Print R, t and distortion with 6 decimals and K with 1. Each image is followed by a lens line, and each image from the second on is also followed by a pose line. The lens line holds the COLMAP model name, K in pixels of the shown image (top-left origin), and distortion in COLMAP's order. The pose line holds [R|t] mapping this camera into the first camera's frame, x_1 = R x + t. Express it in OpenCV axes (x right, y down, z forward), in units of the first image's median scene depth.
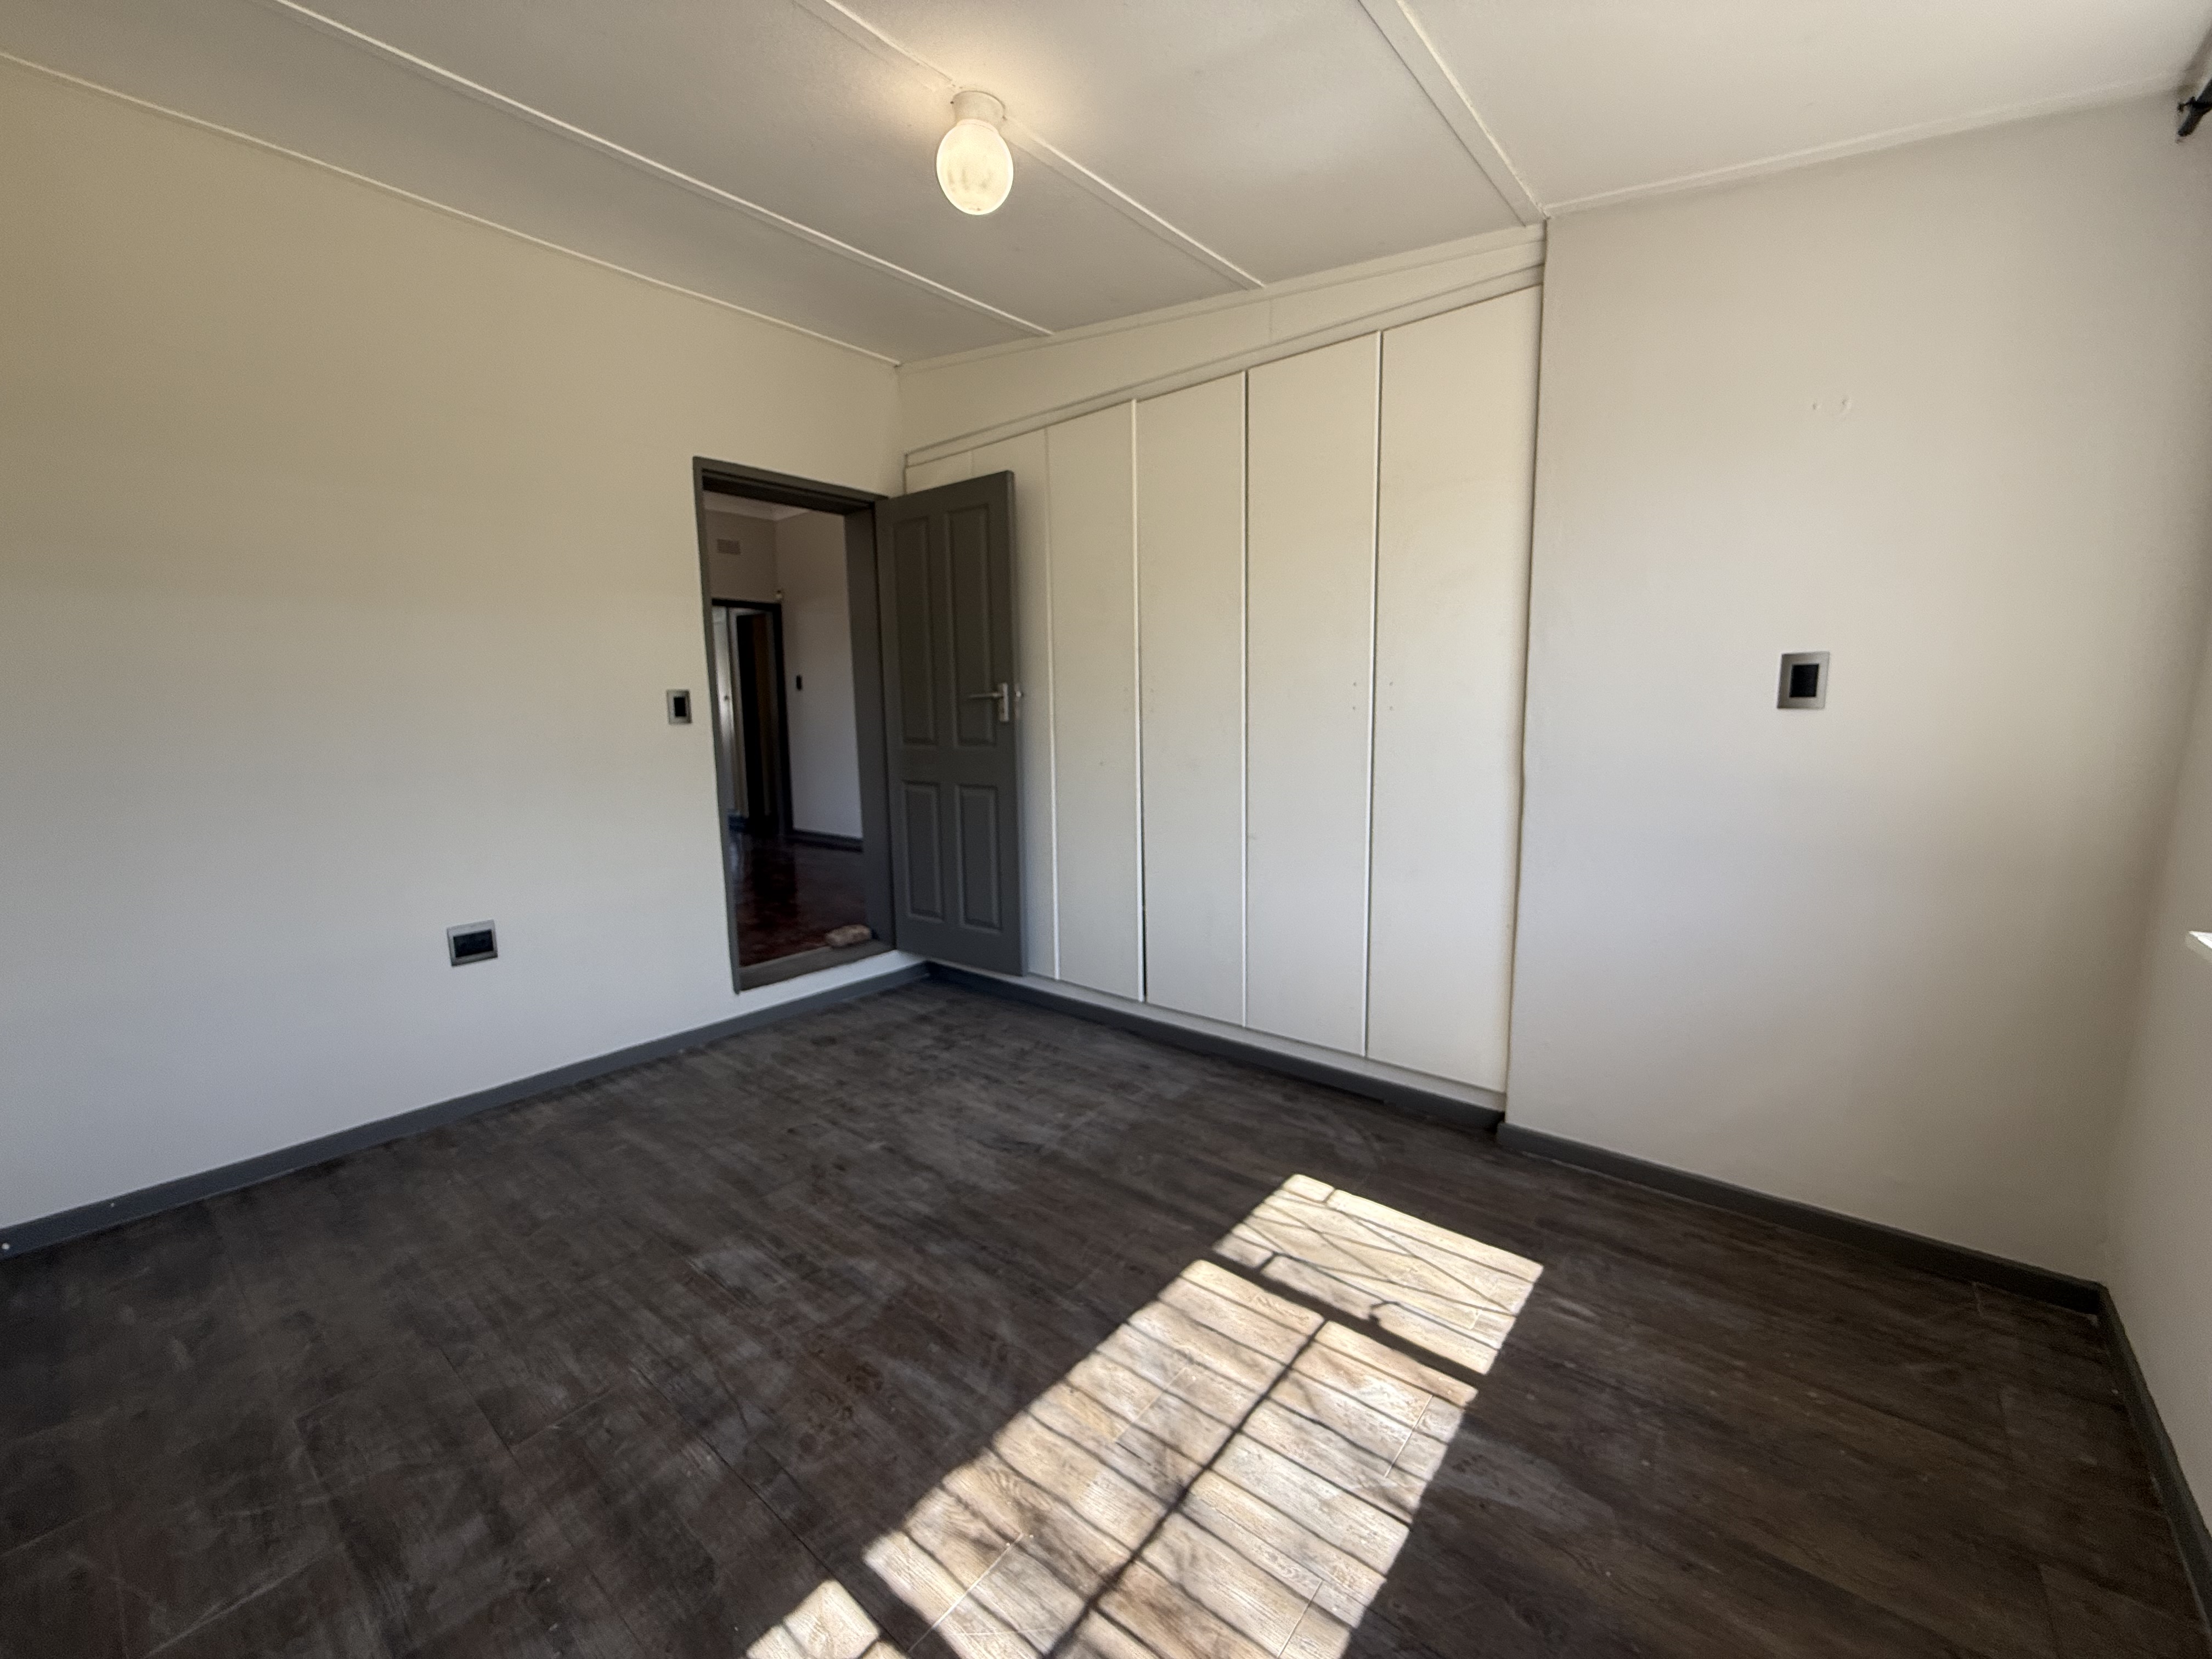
lens RADIAL K [[881.9, 0, 1096.0], [0, 881.9, 827.8], [0, 0, 1]] dist [-0.003586, 0.001200]
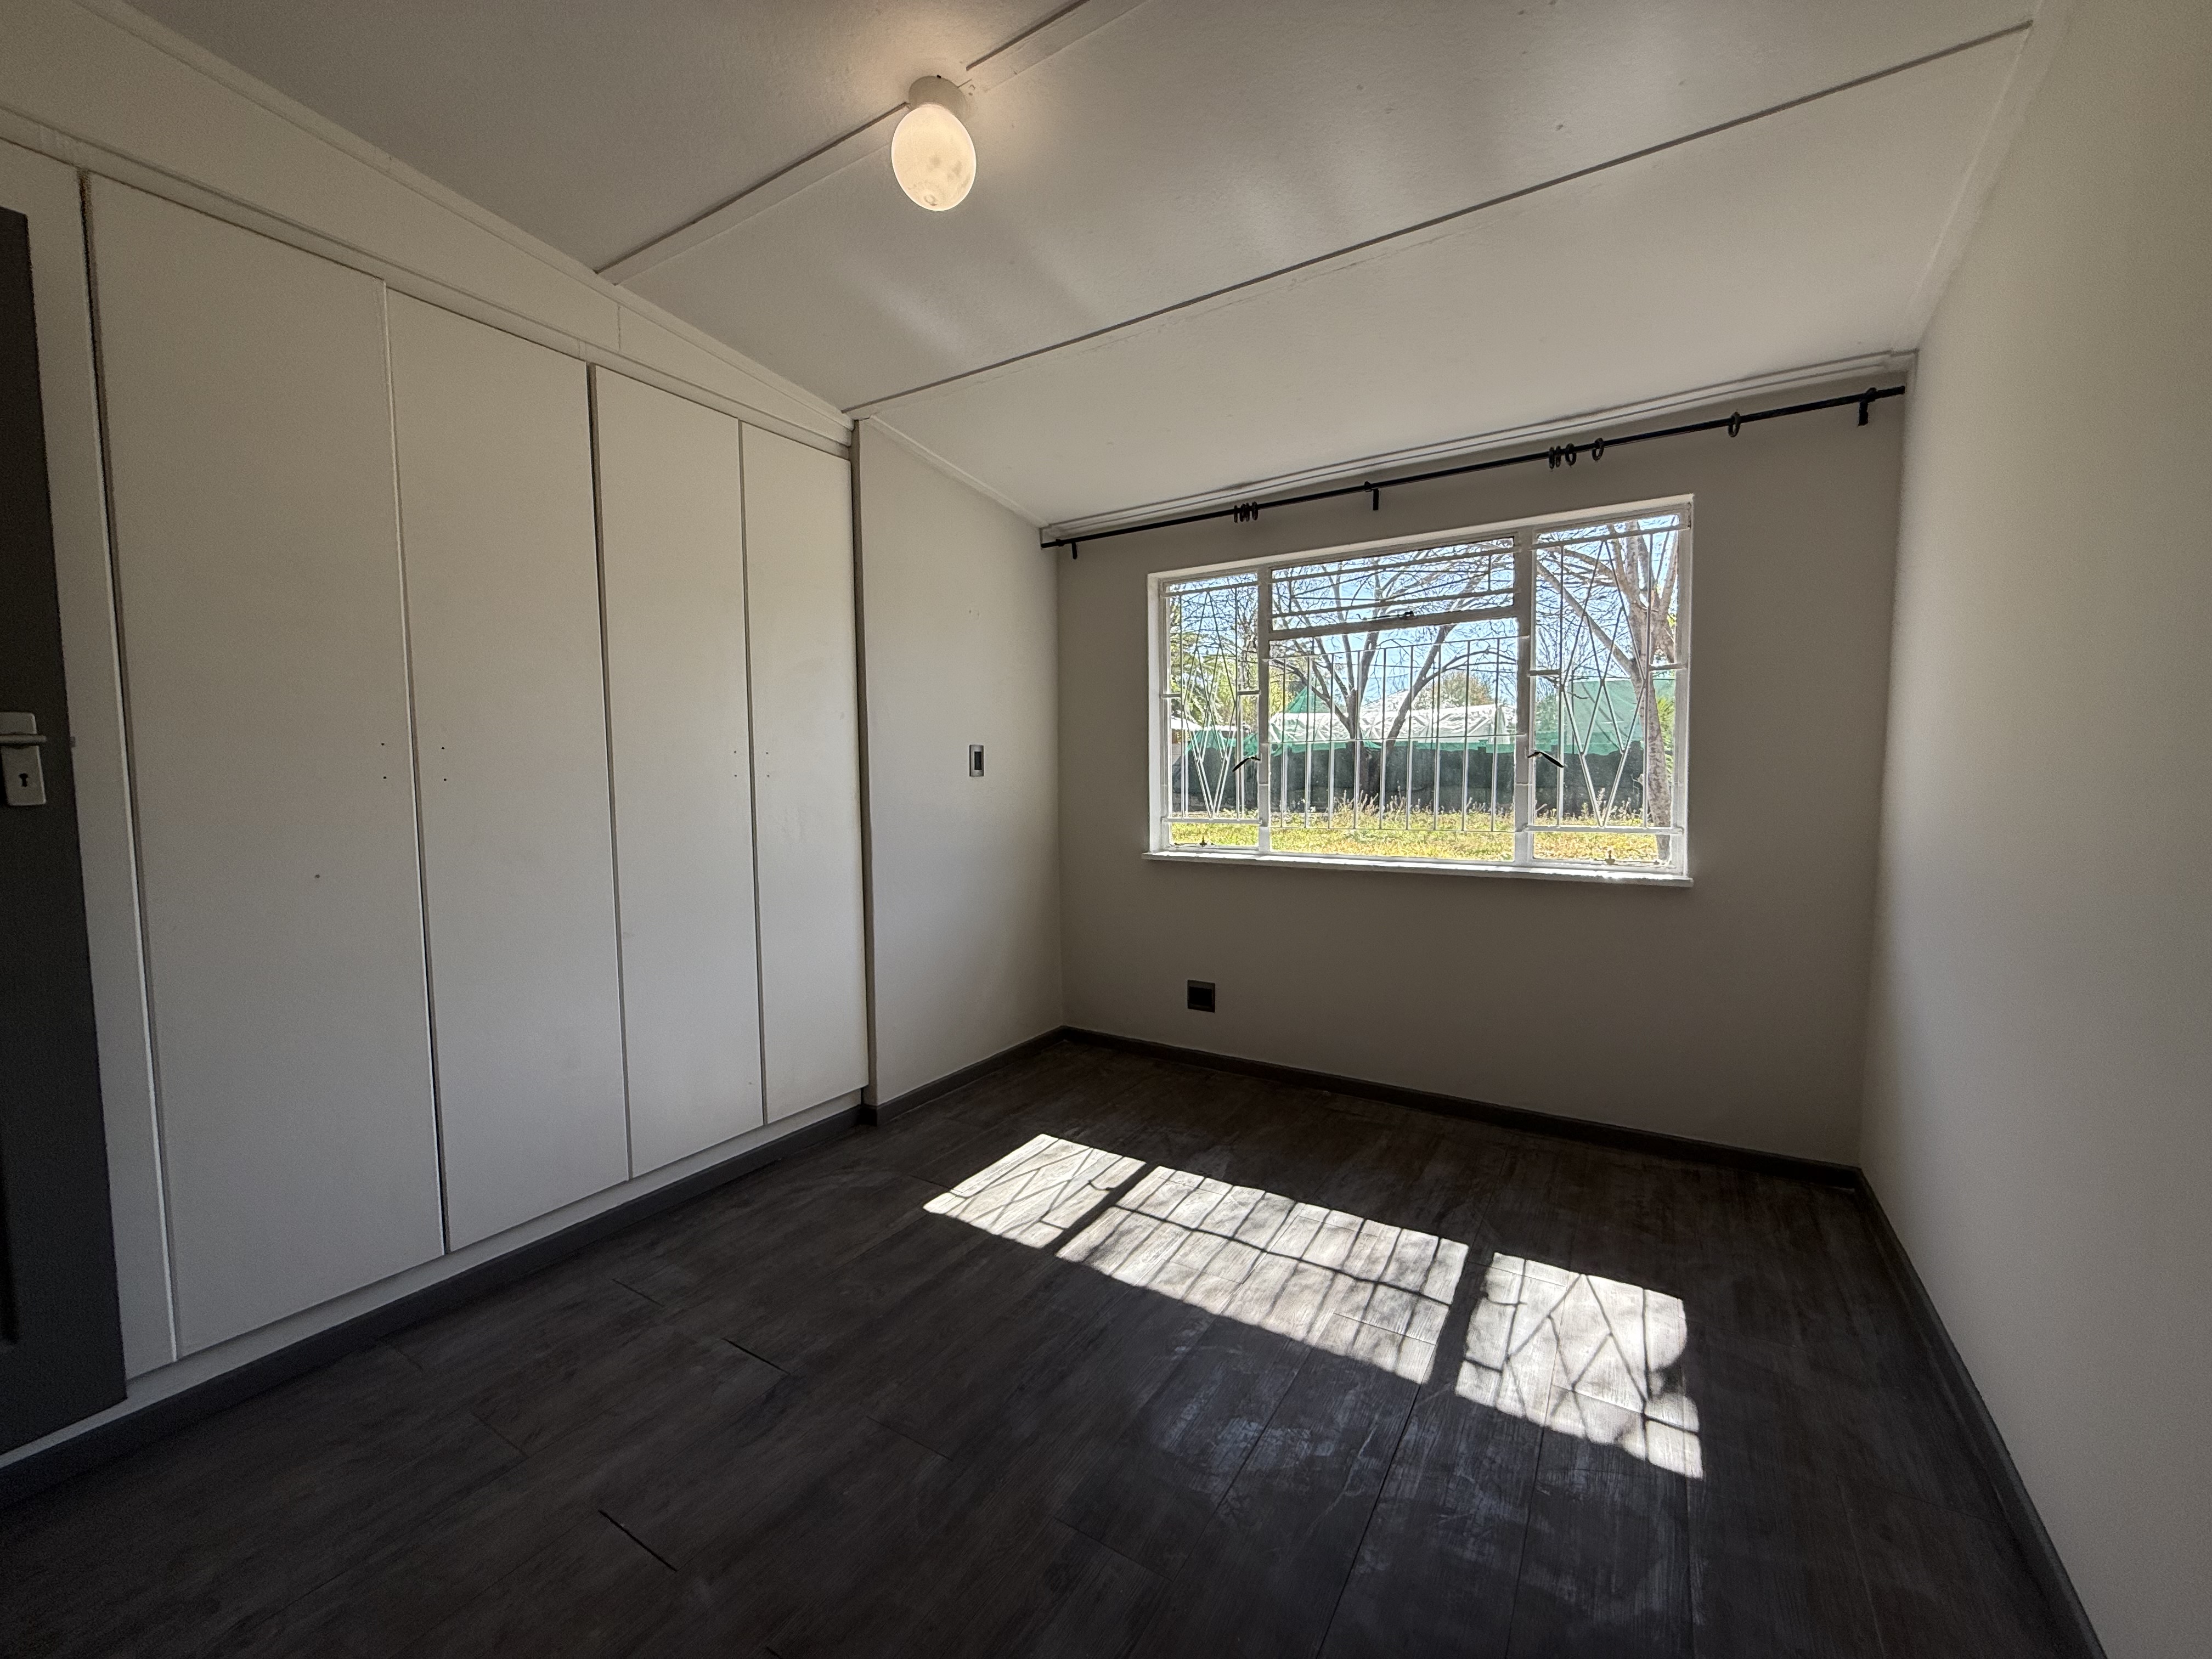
lens RADIAL K [[881.9, 0, 1098.8], [0, 881.9, 830.7], [0, 0, 1]] dist [-0.003586, 0.001200]
pose [[-0.127614, -0.047865, 0.990668, -0.782608], [0.151107, 0.986236, 0.067116, -0.084817], [-0.980246, 0.158261, -0.118624, 0.767340]]
